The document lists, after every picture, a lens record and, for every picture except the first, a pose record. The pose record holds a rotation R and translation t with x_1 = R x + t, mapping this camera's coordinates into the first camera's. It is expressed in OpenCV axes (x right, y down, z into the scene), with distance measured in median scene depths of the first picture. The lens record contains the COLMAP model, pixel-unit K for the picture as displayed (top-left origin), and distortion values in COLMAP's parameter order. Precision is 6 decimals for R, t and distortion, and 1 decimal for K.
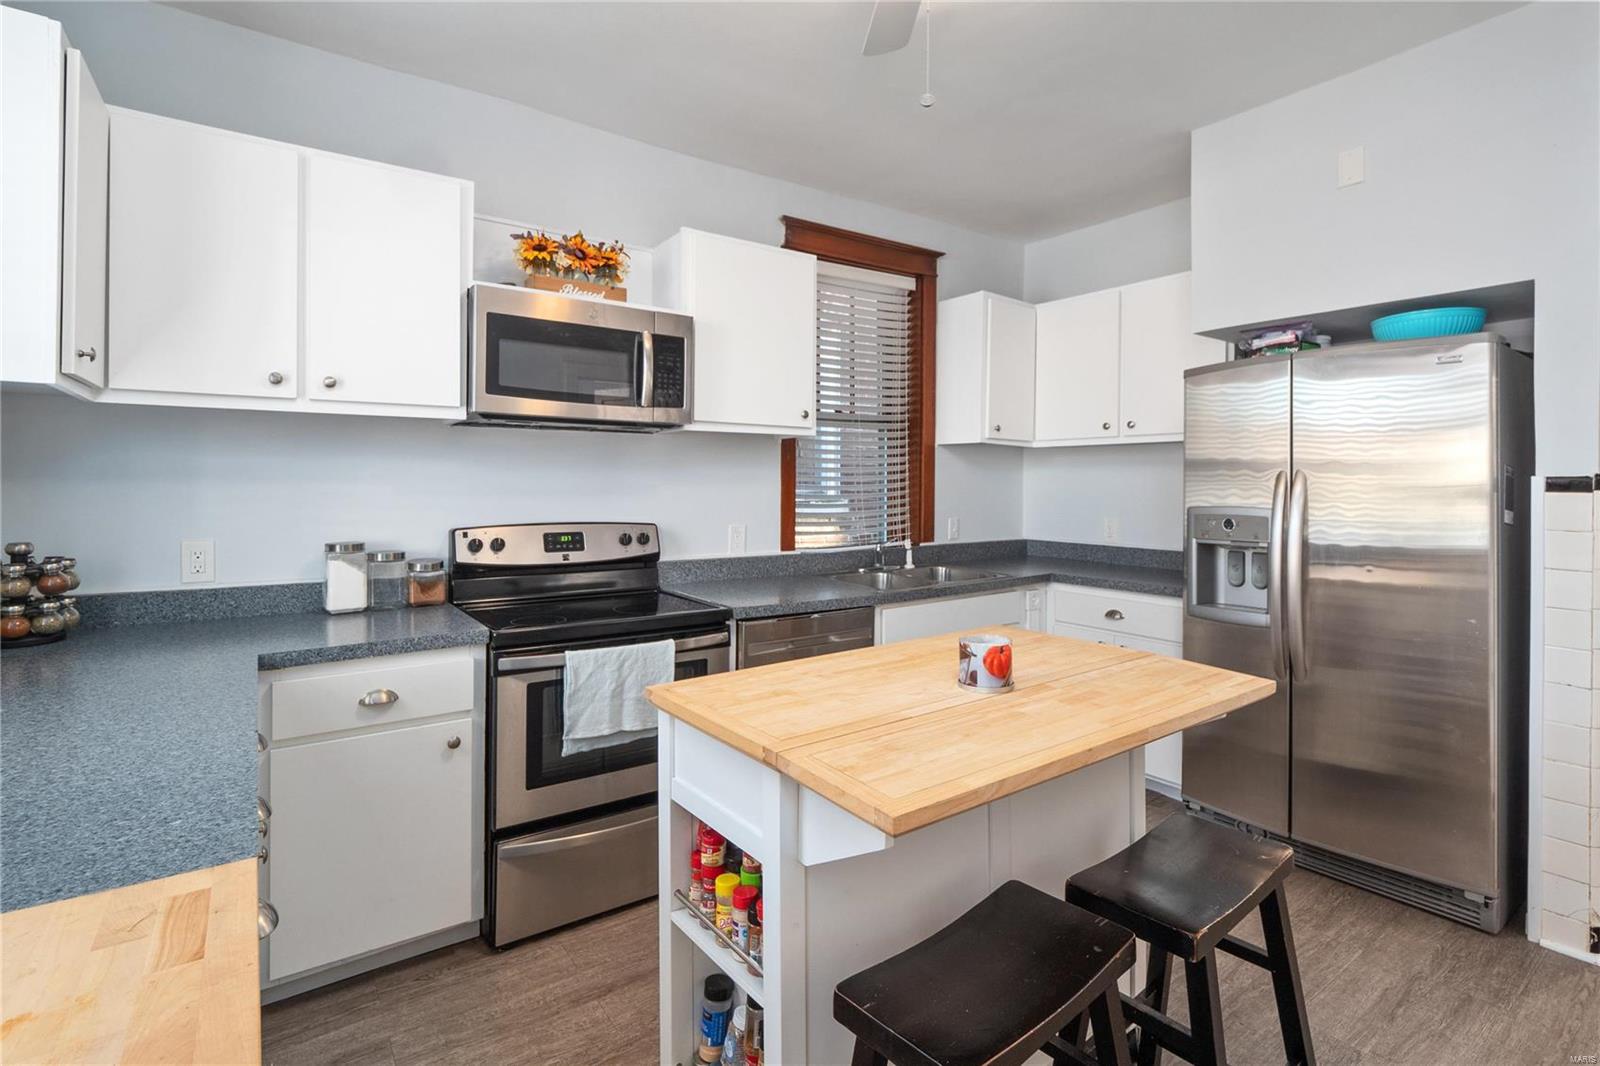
lens RADIAL K [[753.6, 0, 817.6], [0, 753.6, 484.7], [0, 0, 1]] dist [-0.011716, -0.004363]
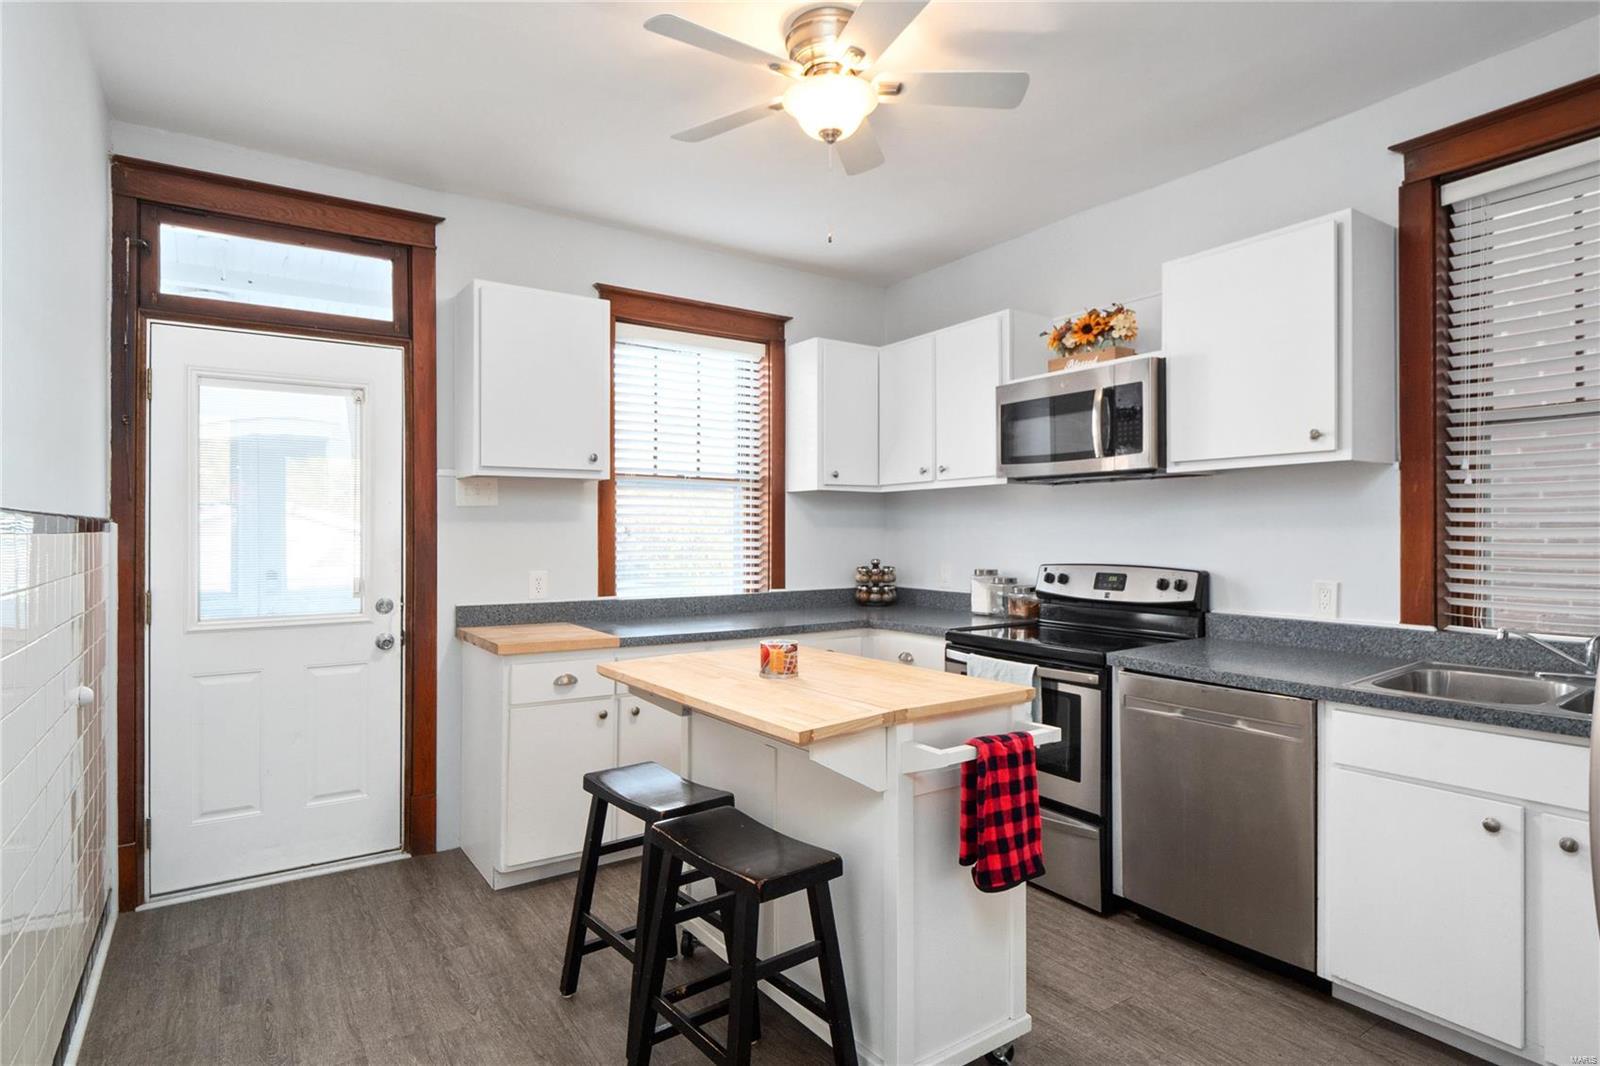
lens RADIAL K [[815.0, 0, 788.6], [0, 815.0, 537.0], [0, 0, 1]] dist [-0.004944, -0.001051]
pose [[-0.033092, 0.000254, -0.999452, 0.940941], [0.001408, 0.999999, 0.000207, 0.008934], [0.999451, -0.001401, -0.033093, 0.590609]]
